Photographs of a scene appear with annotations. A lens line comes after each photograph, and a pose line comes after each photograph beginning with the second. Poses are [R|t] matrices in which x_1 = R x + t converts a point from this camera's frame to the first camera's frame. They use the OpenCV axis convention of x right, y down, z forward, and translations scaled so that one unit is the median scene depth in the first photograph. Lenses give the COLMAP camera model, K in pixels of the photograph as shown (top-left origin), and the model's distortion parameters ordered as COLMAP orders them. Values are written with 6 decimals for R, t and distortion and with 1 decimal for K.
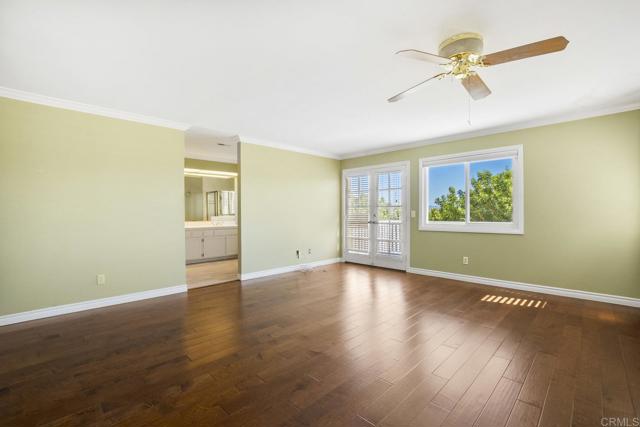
lens RADIAL K [[275.3, 0, 320.0], [0, 275.3, 213.5], [0, 0, 1]] dist [-0.016323, 0.000026]
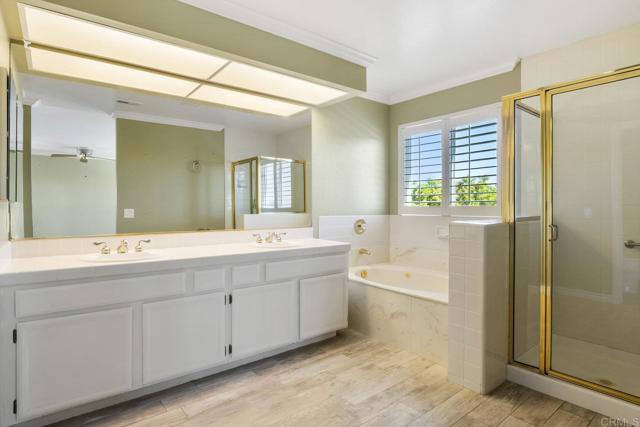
lens RADIAL K [[344.4, 0, 318.8], [0, 344.4, 208.1], [0, 0, 1]] dist [-0.001862, -0.000268]
pose [[0.991875, -0.002460, -0.127196, -0.197864], [0.002947, 0.999989, 0.003639, -0.002292], [0.127186, -0.003985, 0.991871, 0.448025]]
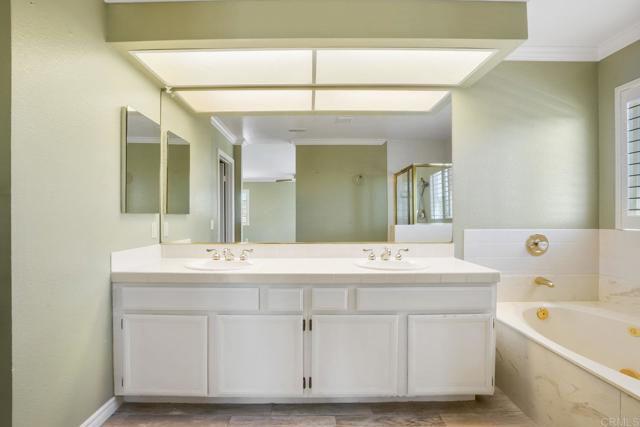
lens RADIAL K [[284.4, 0, 319.4], [0, 284.4, 217.0], [0, 0, 1]] dist [-0.036724, 0.011503]
pose [[0.705572, -0.005601, -0.708616, -0.162202], [0.004379, 0.999984, -0.003544, -0.001866], [0.708624, -0.000603, 0.705586, 0.576673]]
